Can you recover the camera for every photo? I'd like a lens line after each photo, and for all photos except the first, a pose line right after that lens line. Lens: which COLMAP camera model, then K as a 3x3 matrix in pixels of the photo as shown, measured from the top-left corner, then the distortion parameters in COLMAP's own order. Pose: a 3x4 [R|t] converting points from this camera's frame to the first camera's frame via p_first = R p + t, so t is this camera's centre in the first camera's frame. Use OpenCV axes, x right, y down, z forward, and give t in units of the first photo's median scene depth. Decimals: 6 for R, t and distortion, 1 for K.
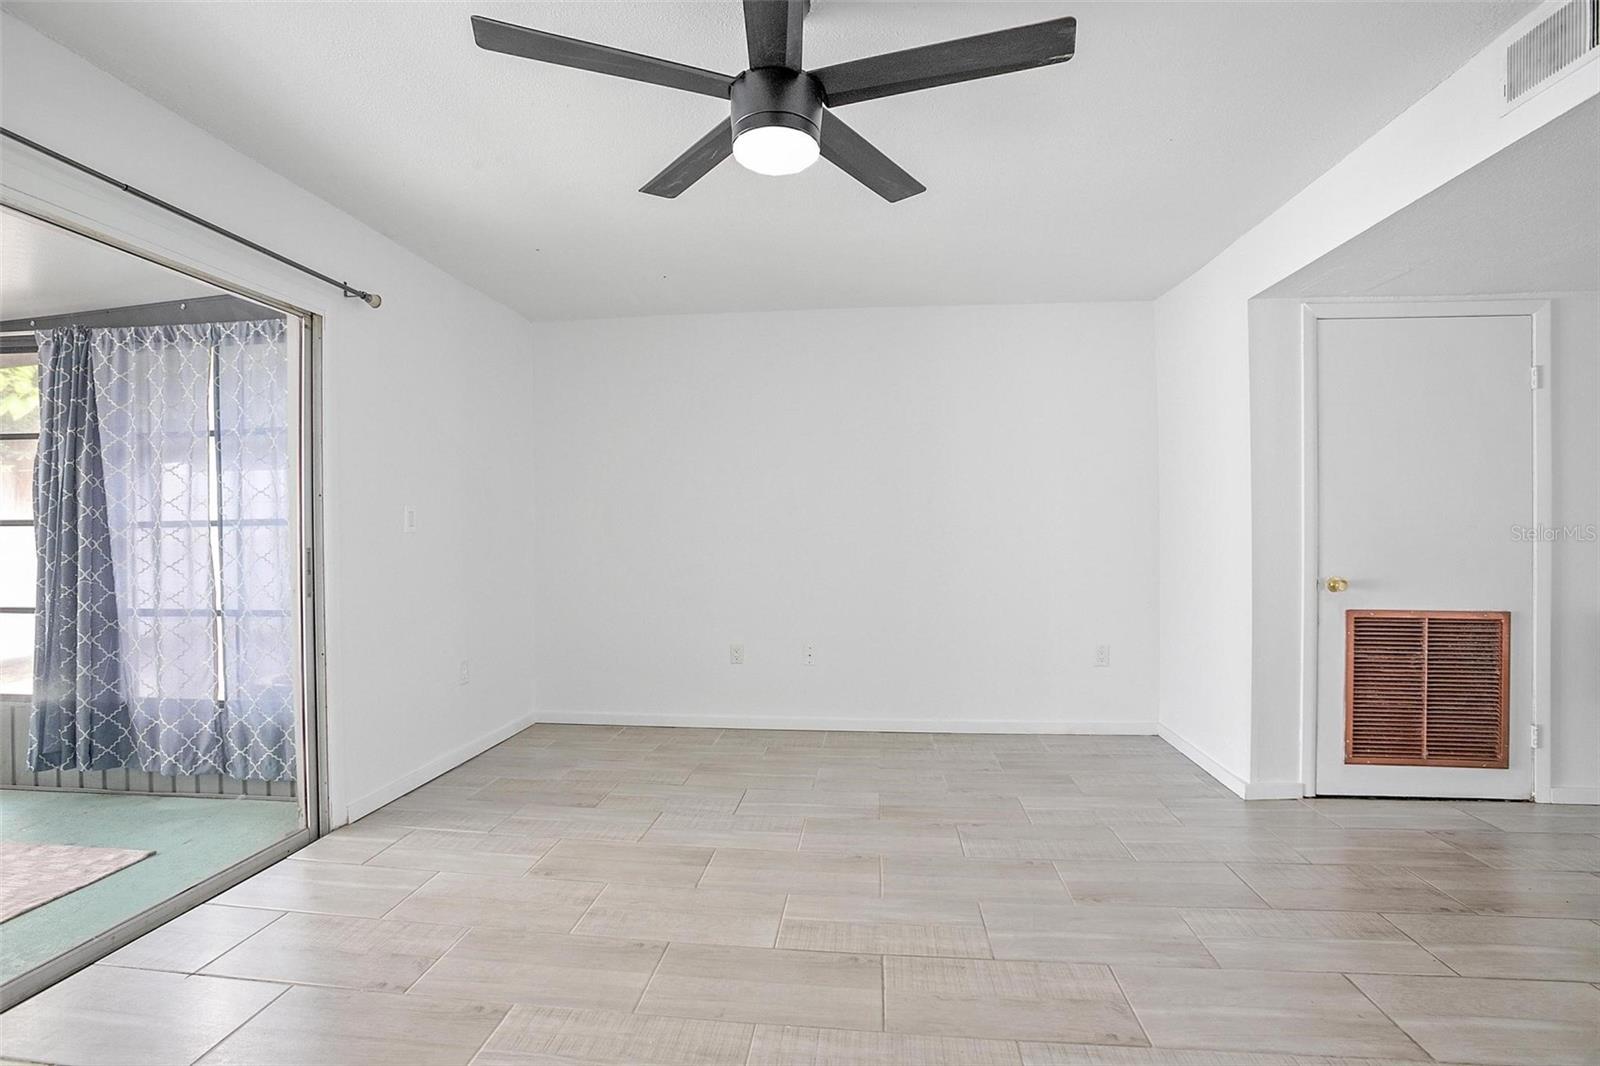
lens RADIAL K [[722.1, 0, 792.7], [0, 722.1, 538.1], [0, 0, 1]] dist [-0.077957, 0.024524]
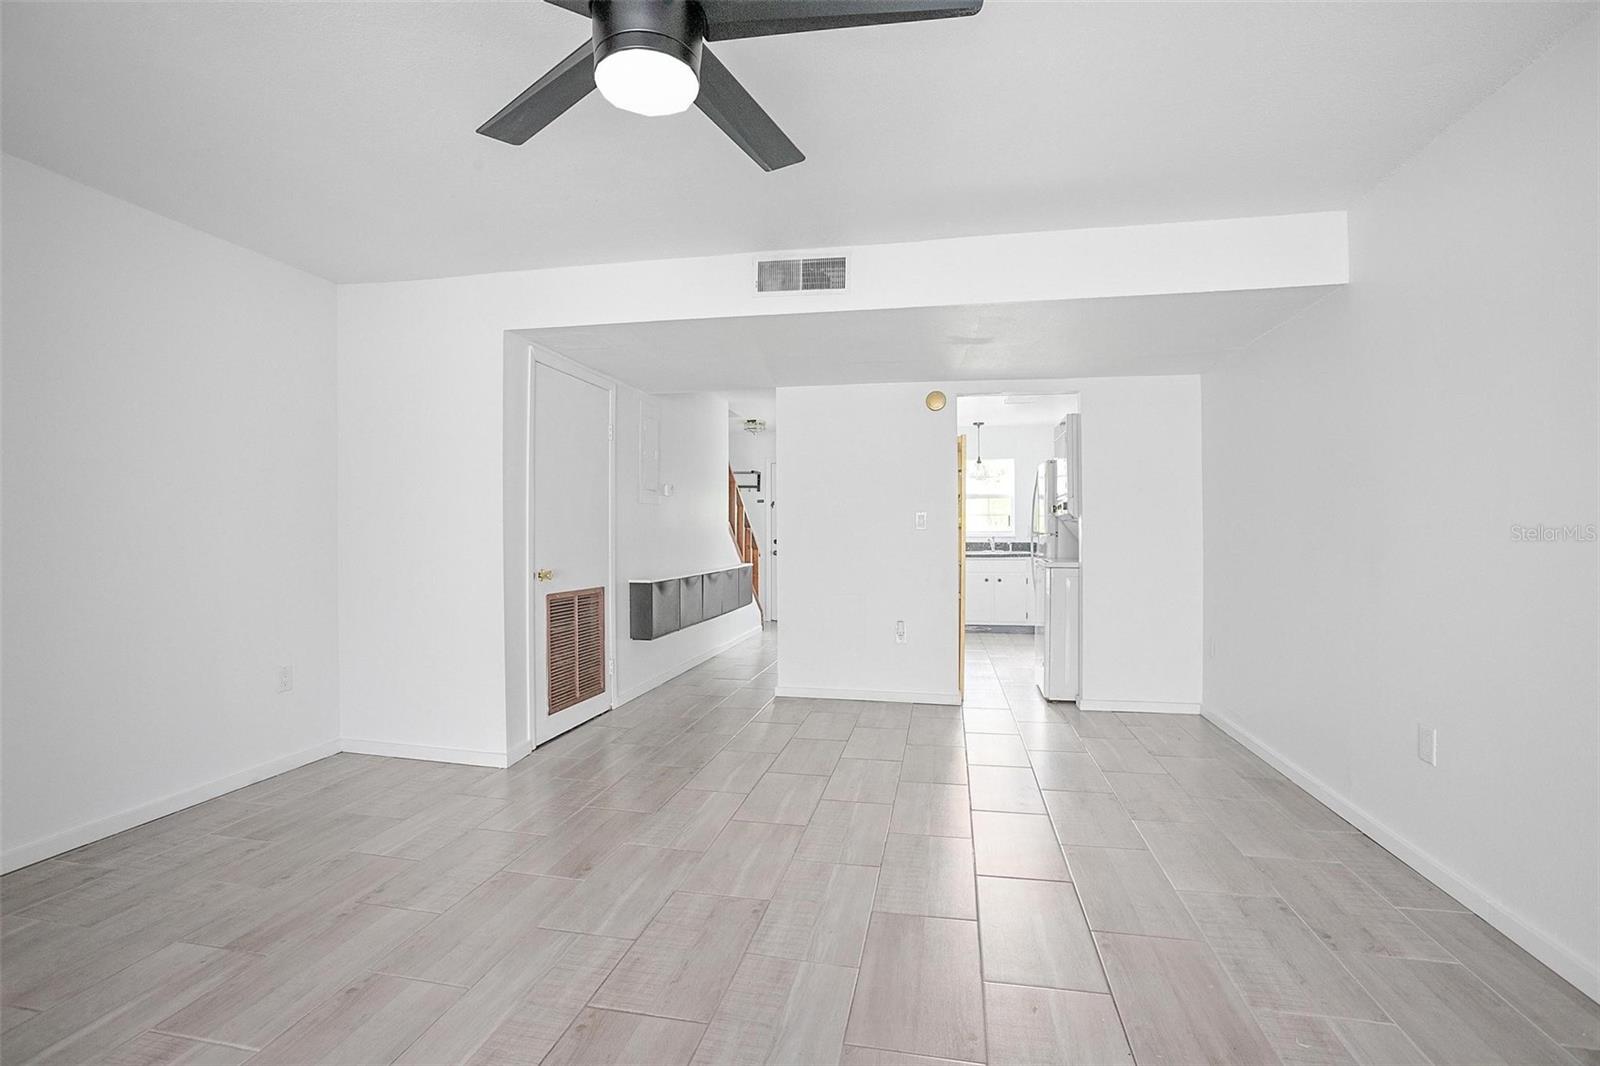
lens RADIAL K [[733.2, 0, 800.0], [0, 733.2, 533.0], [0, 0, 1]] dist [-0.059483, 0.021400]
pose [[0.091610, 0.001461, 0.995794, -0.488581], [0.007869, 0.999967, -0.002191, -0.001953], [-0.995764, 0.008036, 0.091596, 0.417235]]
